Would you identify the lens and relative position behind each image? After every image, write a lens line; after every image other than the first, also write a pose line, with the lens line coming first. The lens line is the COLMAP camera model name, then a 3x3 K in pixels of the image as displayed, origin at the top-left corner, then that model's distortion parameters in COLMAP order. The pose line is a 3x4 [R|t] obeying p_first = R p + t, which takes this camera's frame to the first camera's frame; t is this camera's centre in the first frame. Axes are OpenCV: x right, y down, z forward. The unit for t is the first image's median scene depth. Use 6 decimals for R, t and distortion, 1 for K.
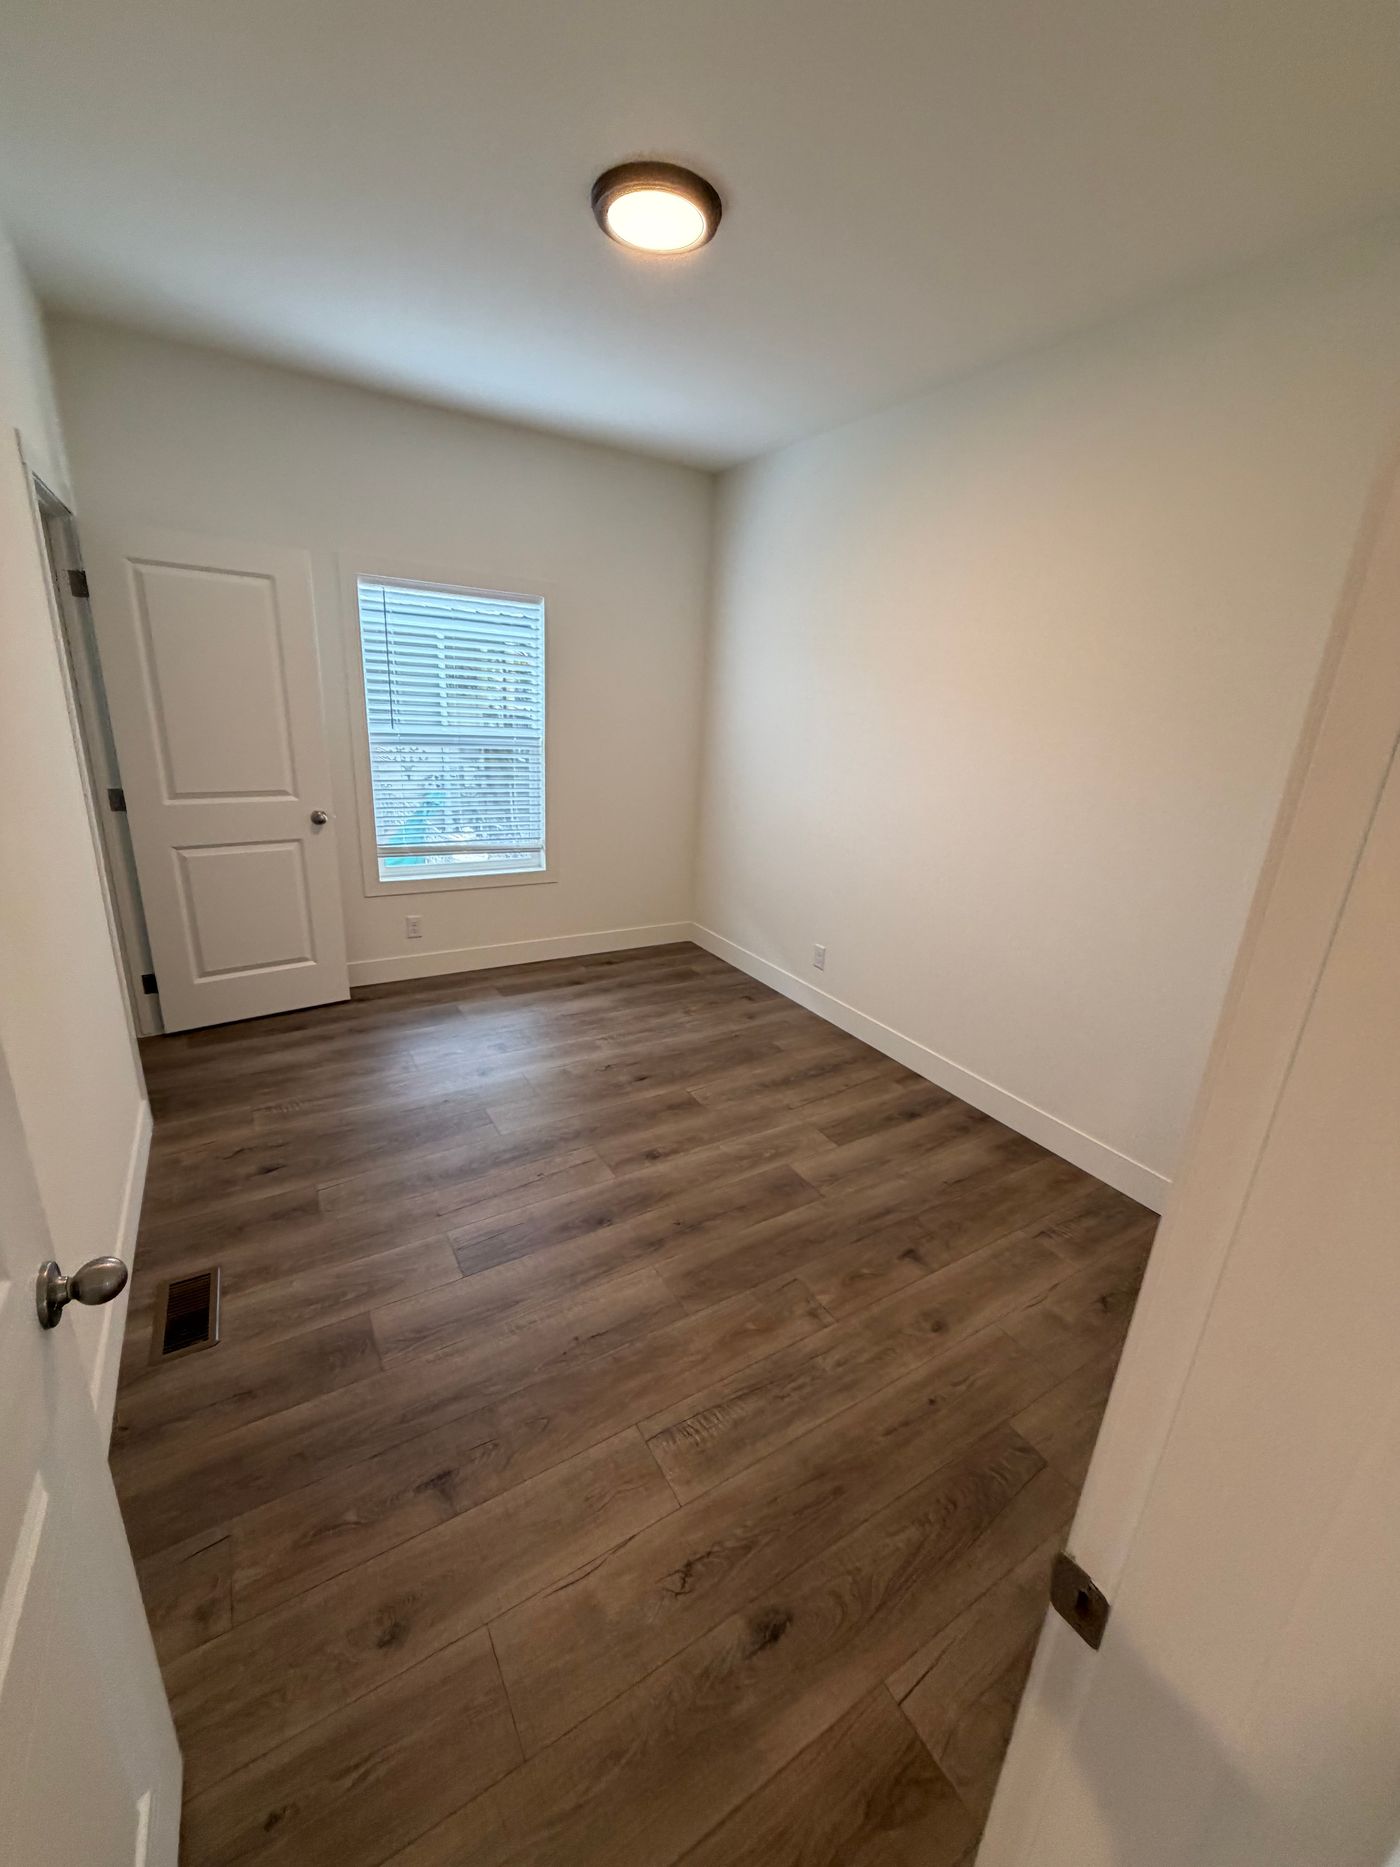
lens RADIAL K [[745.6, 0, 696.8], [0, 745.6, 913.6], [0, 0, 1]] dist [-0.002846, 0.000446]
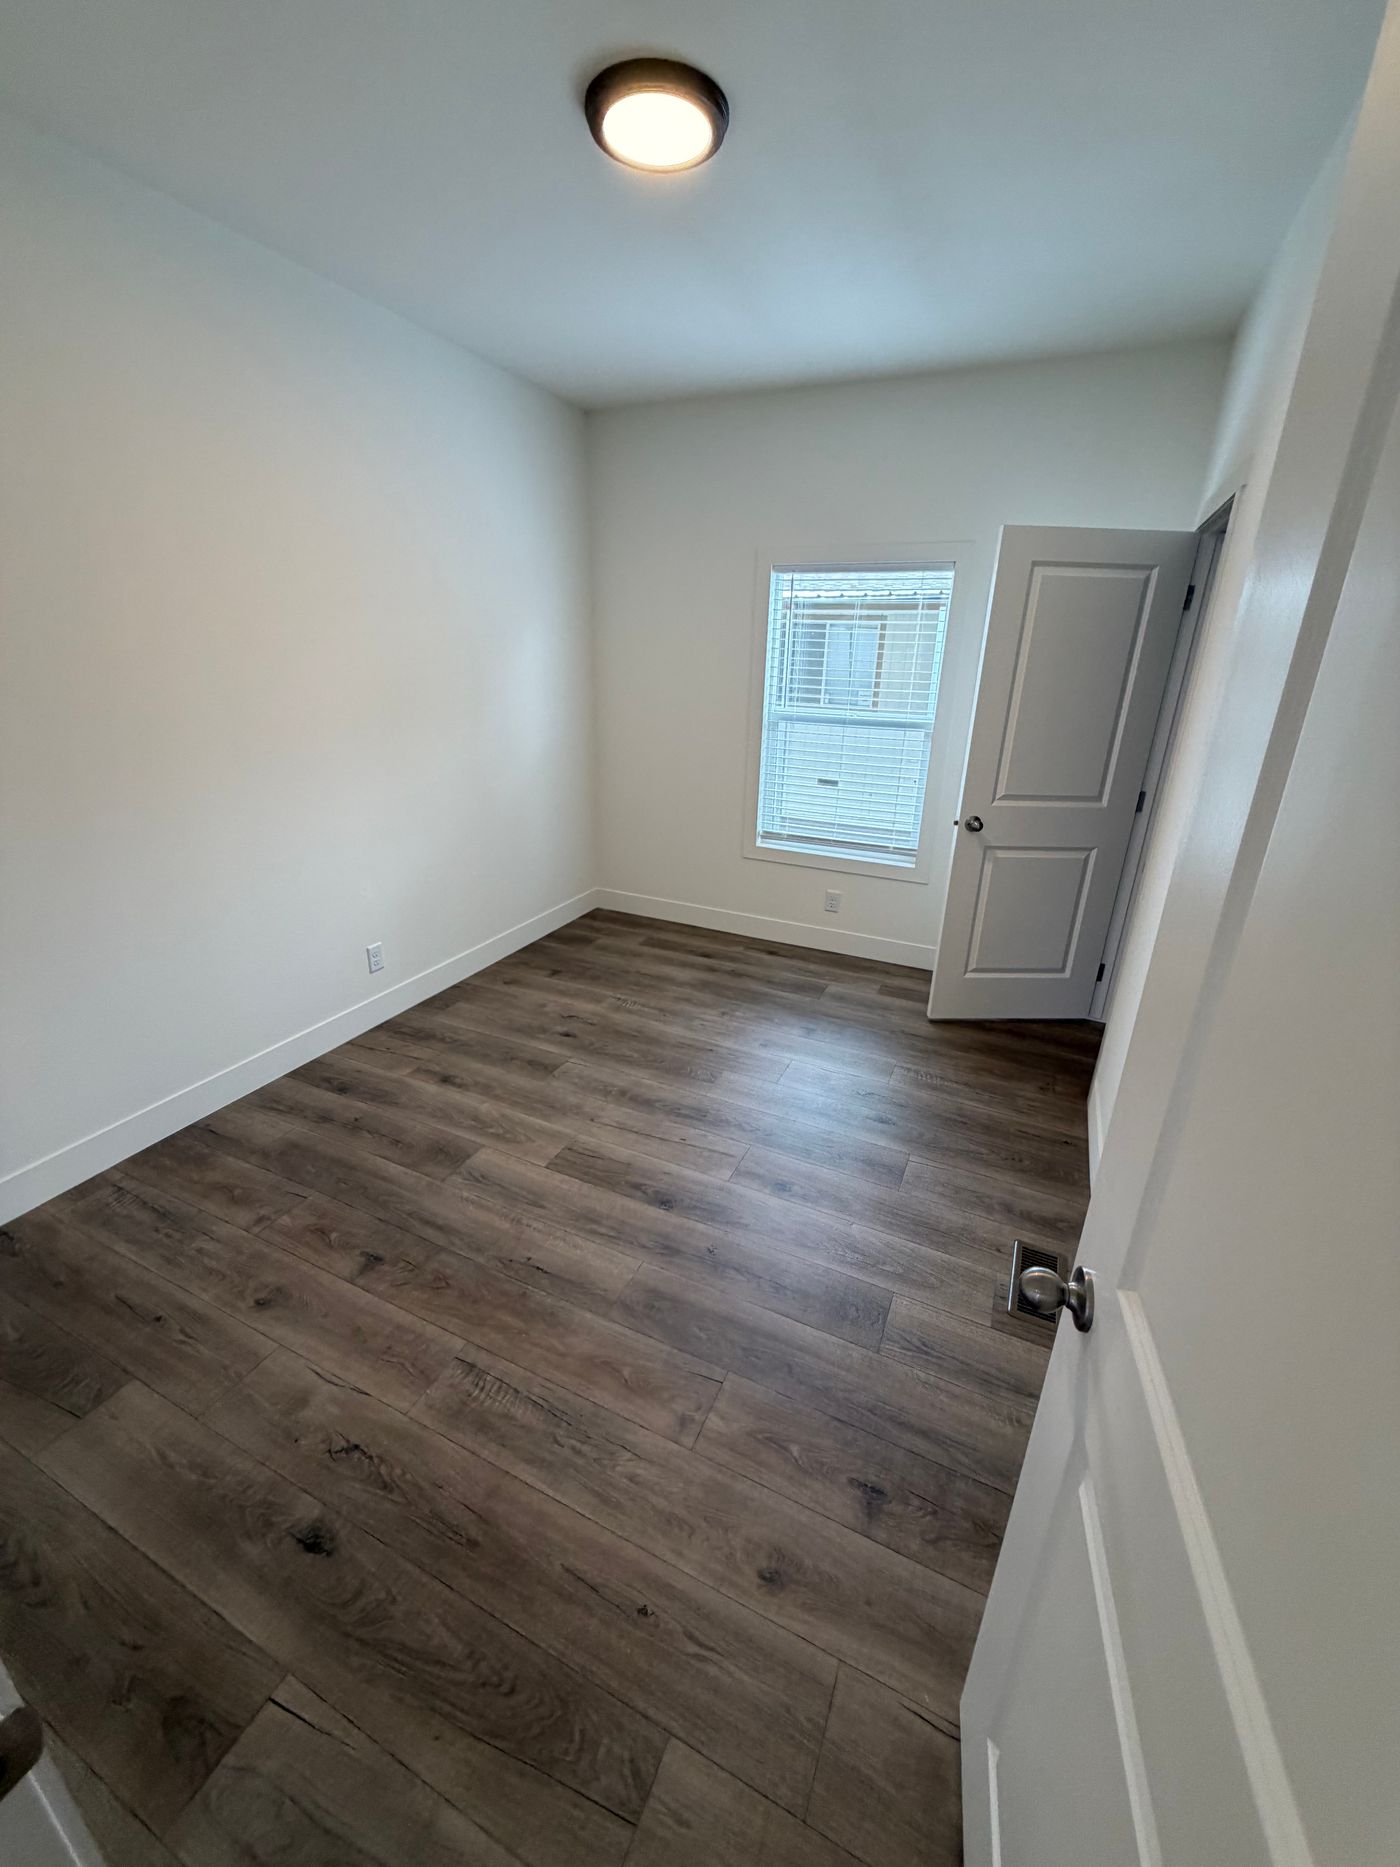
lens RADIAL K [[745.6, 0, 696.9], [0, 745.6, 872.0], [0, 0, 1]] dist [-0.002846, 0.000446]
pose [[0.559996, 0.200517, -0.803864, 0.847058], [-0.234301, 0.968991, 0.078486, -0.146892], [0.794674, 0.144394, 0.589613, 0.522393]]
